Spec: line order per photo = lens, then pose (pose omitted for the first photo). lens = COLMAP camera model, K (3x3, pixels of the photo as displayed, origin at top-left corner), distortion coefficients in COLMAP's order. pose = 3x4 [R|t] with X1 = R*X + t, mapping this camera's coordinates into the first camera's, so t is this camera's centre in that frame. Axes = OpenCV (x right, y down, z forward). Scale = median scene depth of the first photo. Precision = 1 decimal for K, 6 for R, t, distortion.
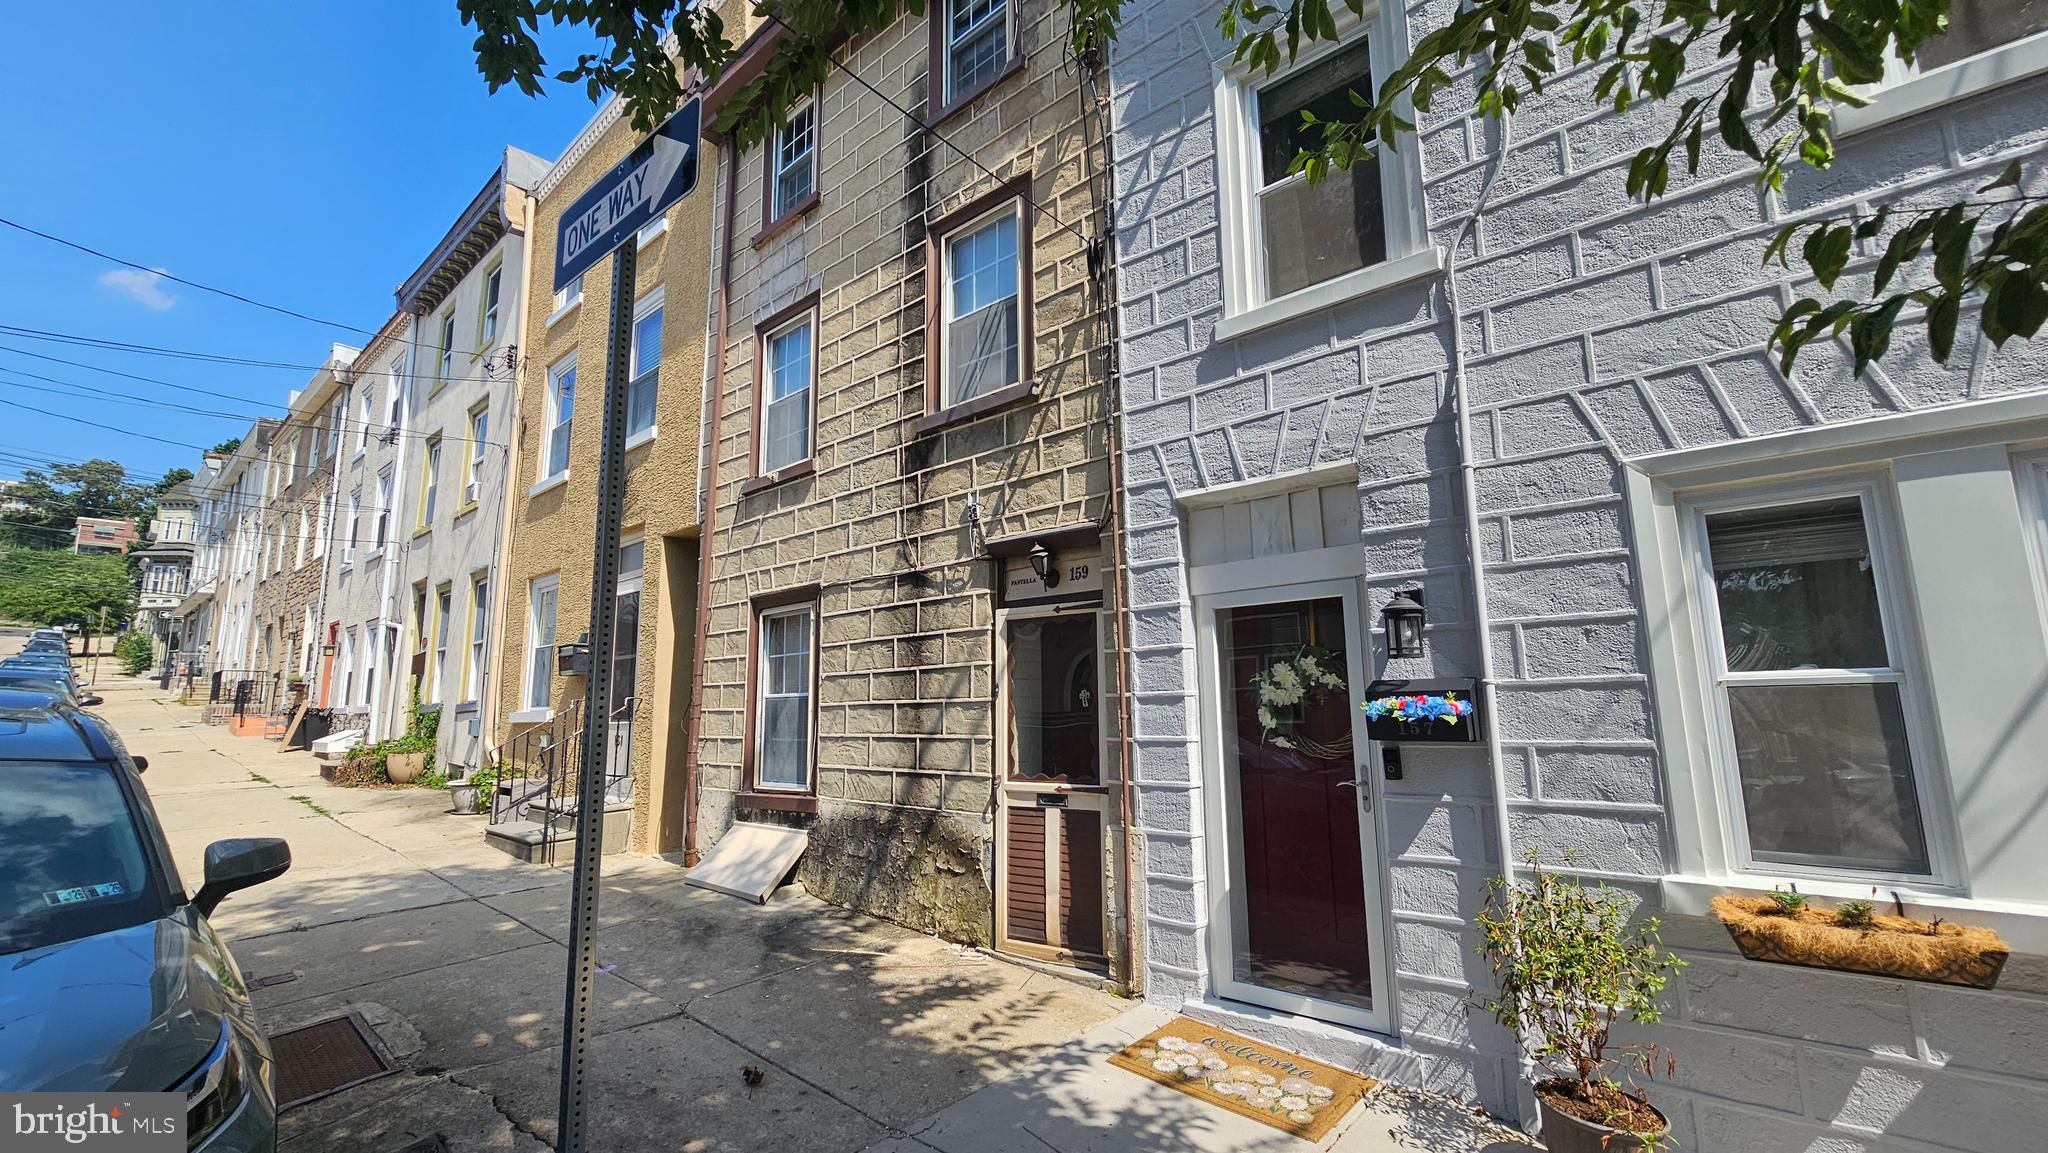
lens RADIAL K [[838.7, 0, 1021.9], [0, 838.7, 588.0], [0, 0, 1]] dist [-0.002277, 0.000486]
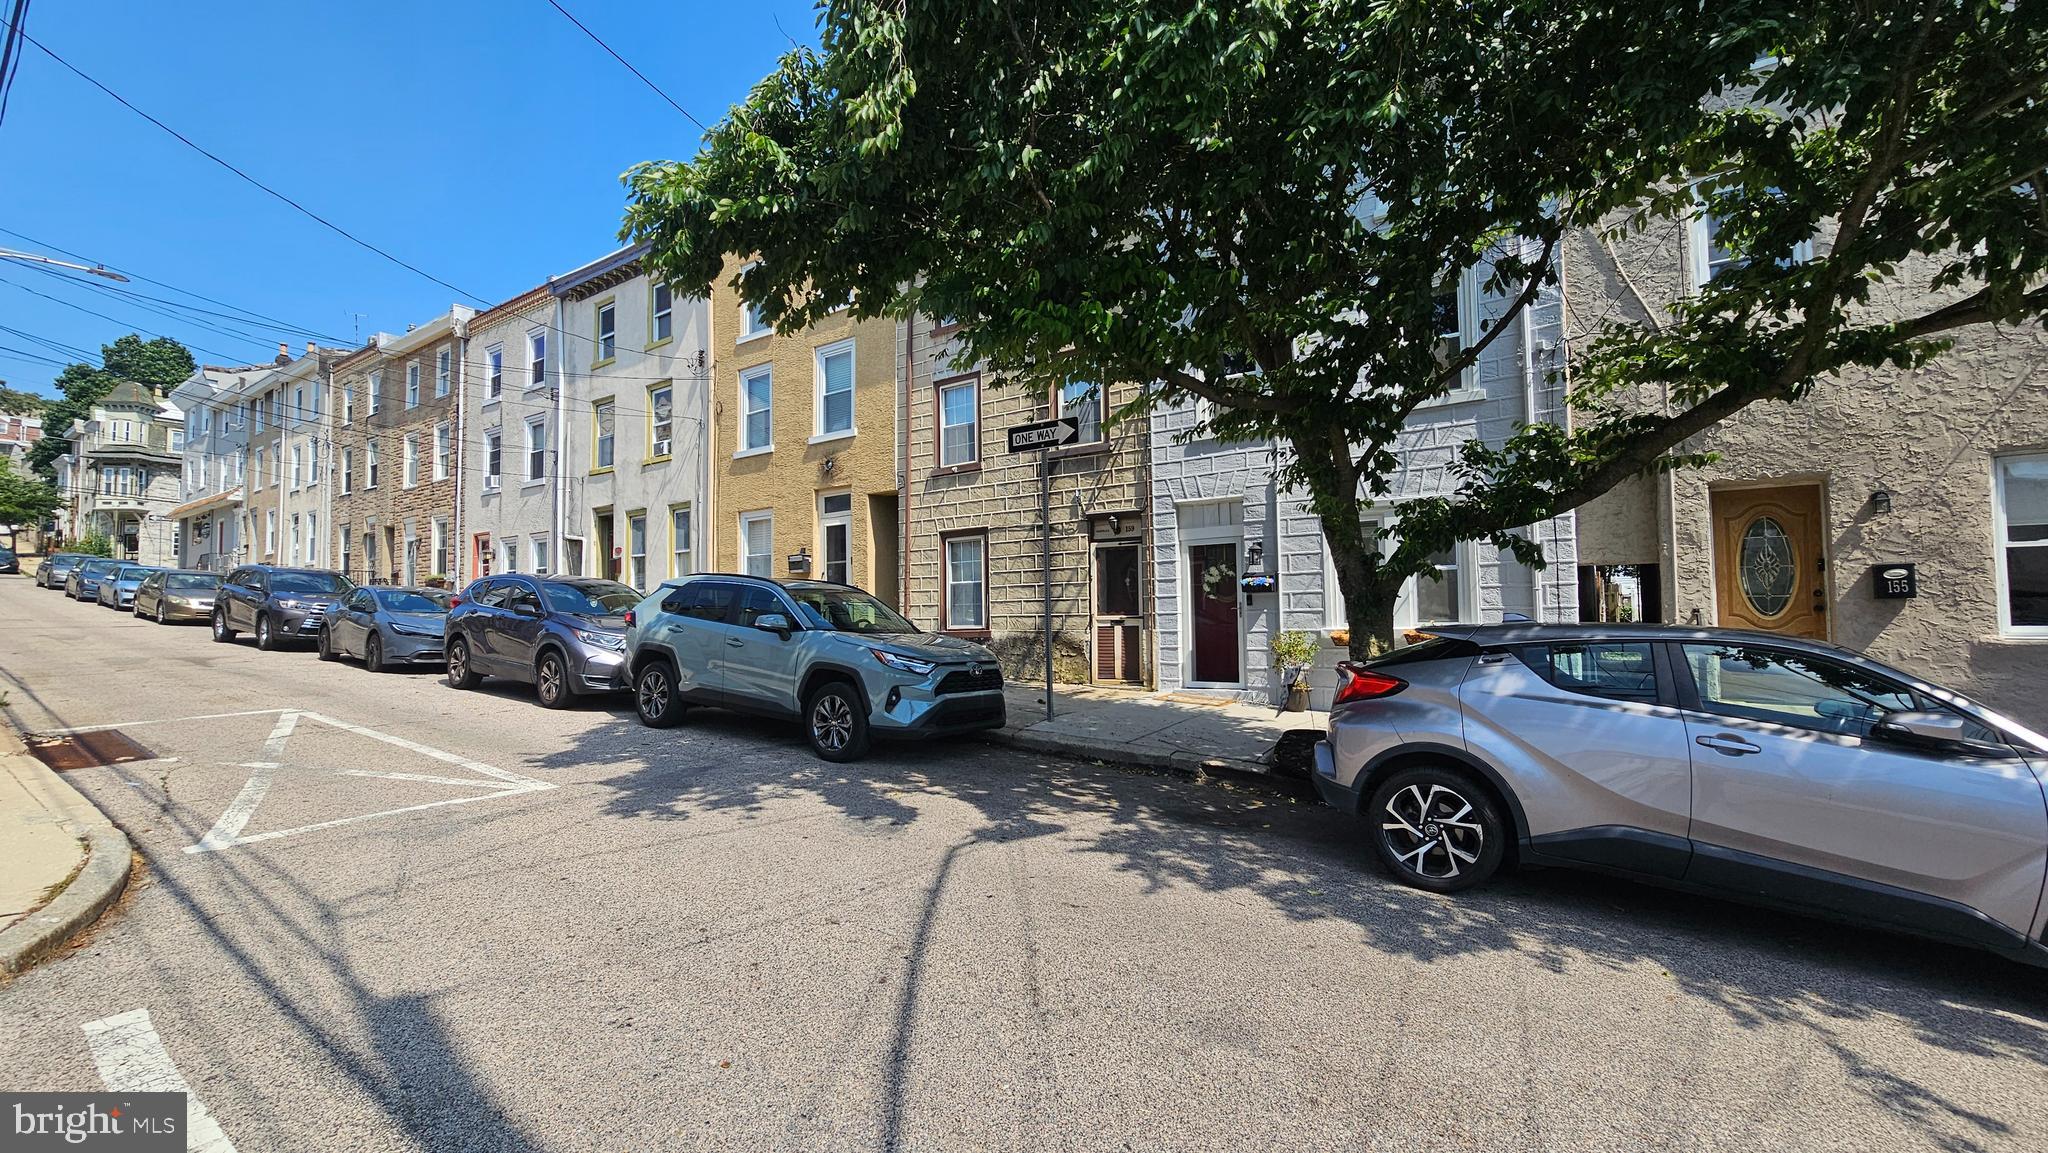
lens RADIAL K [[838.7, 0, 1023.2], [0, 838.7, 589.1], [0, 0, 1]] dist [-0.002277, 0.000486]
pose [[0.993743, 0.003183, 0.111643, -0.471074], [-0.015679, 0.993671, 0.111231, -0.101965], [-0.110582, -0.112286, 0.987504, -1.263009]]
